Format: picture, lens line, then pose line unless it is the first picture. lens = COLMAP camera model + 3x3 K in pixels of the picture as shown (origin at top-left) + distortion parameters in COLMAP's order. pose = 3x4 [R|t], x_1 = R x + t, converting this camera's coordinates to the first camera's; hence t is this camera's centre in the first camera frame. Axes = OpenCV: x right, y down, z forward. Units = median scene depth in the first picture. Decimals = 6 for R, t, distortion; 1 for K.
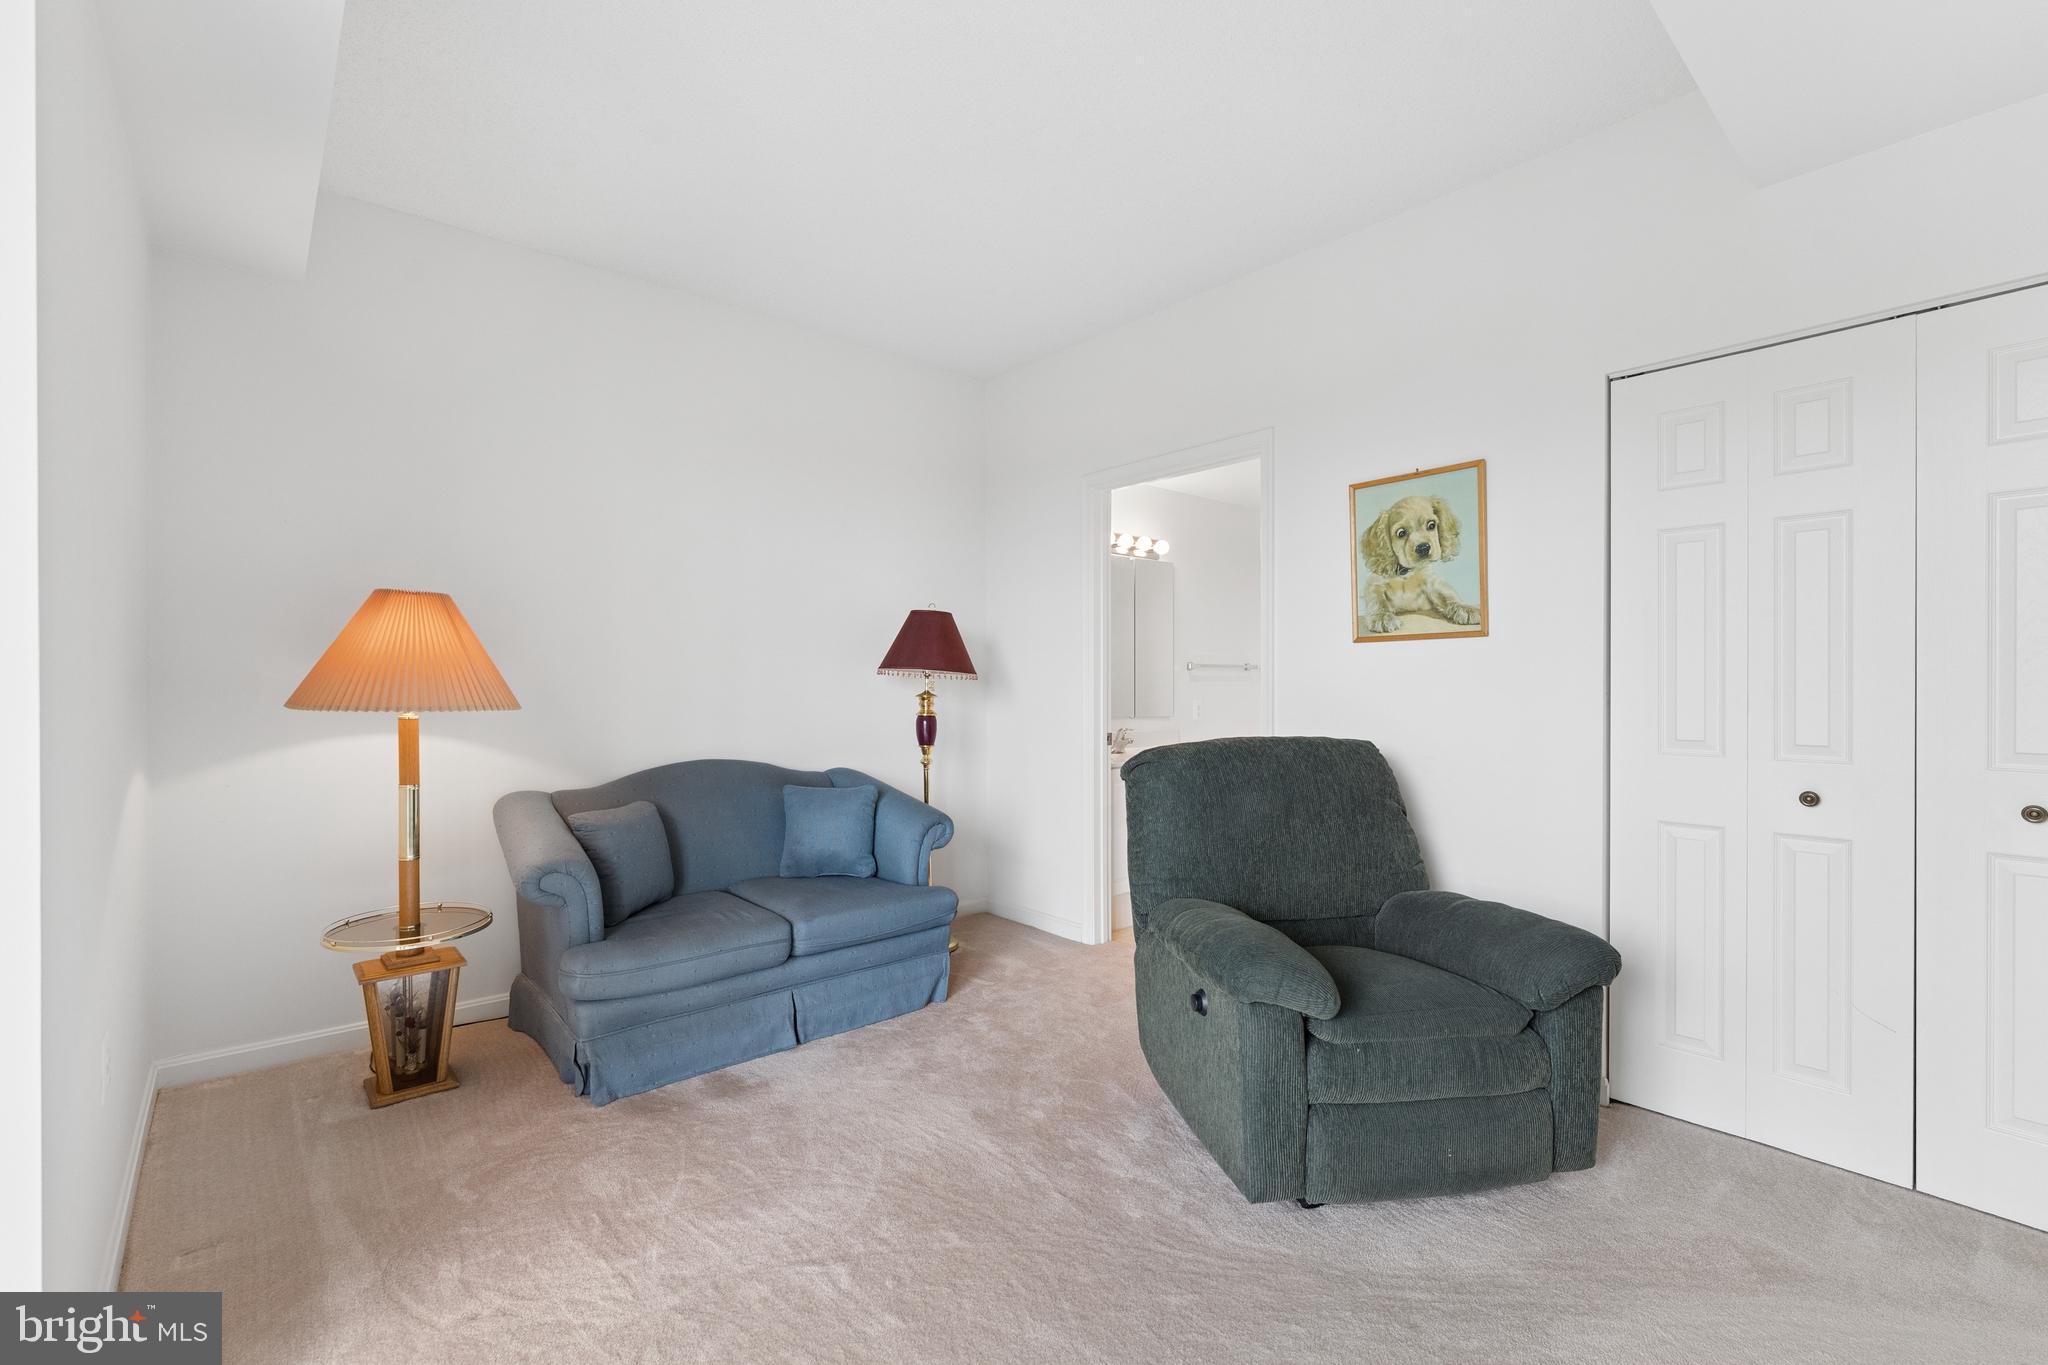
lens RADIAL K [[877.0, 0, 1010.5], [0, 877.0, 683.6], [0, 0, 1]] dist [-0.000769, -0.000630]
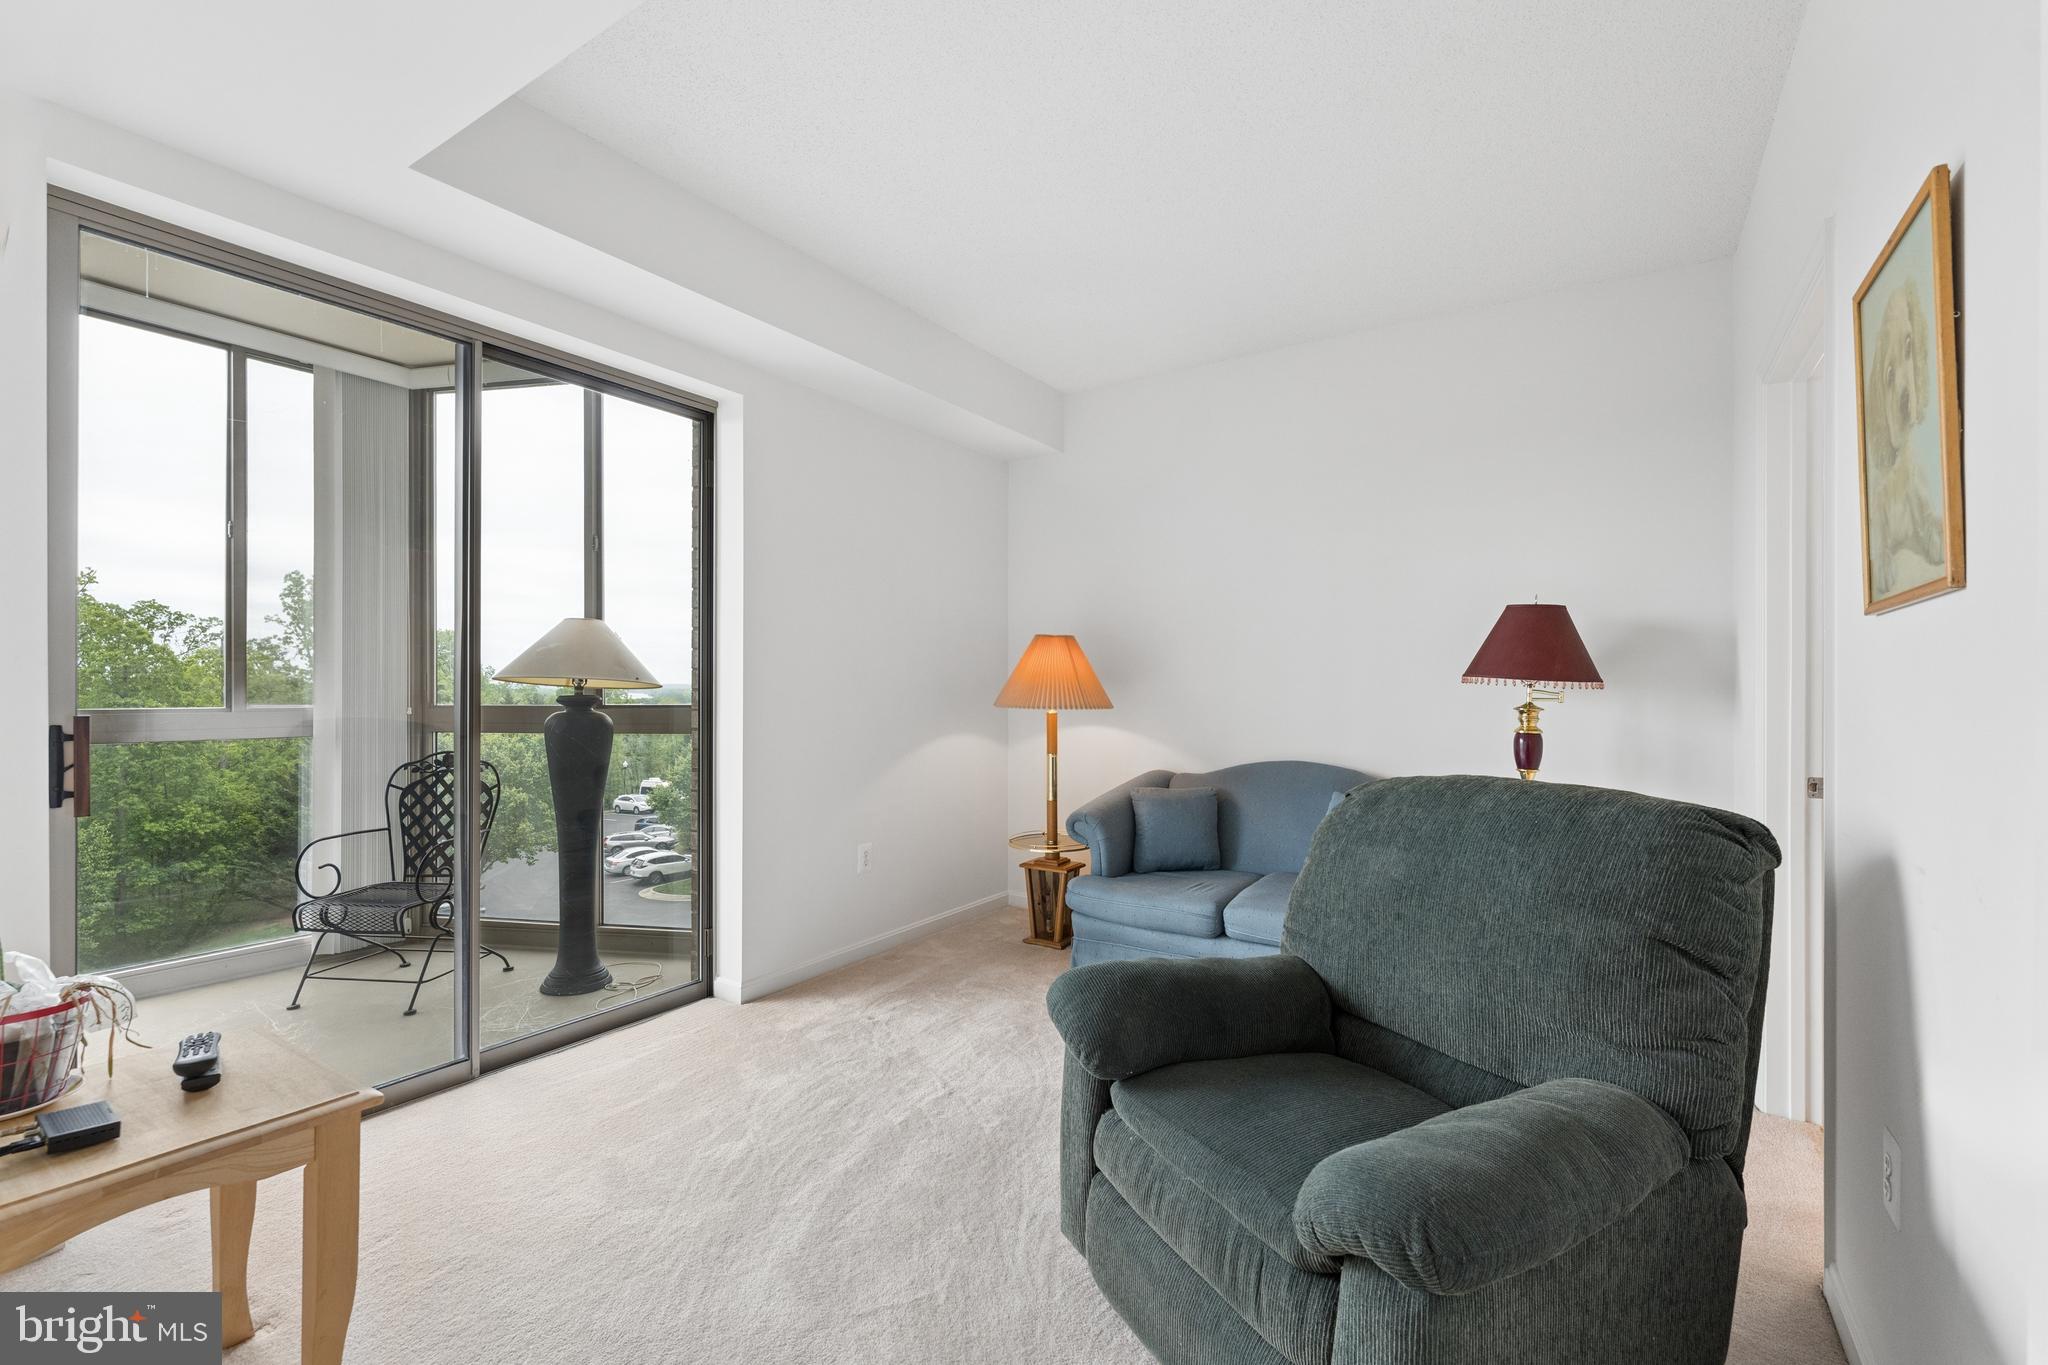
lens RADIAL K [[877.0, 0, 1033.5], [0, 877.0, 688.2], [0, 0, 1]] dist [-0.000769, -0.000630]
pose [[0.294121, -0.000090, -0.955768, 0.767248], [-0.002430, 0.999997, -0.000842, -0.005093], [0.955765, 0.002570, 0.294120, 0.439493]]
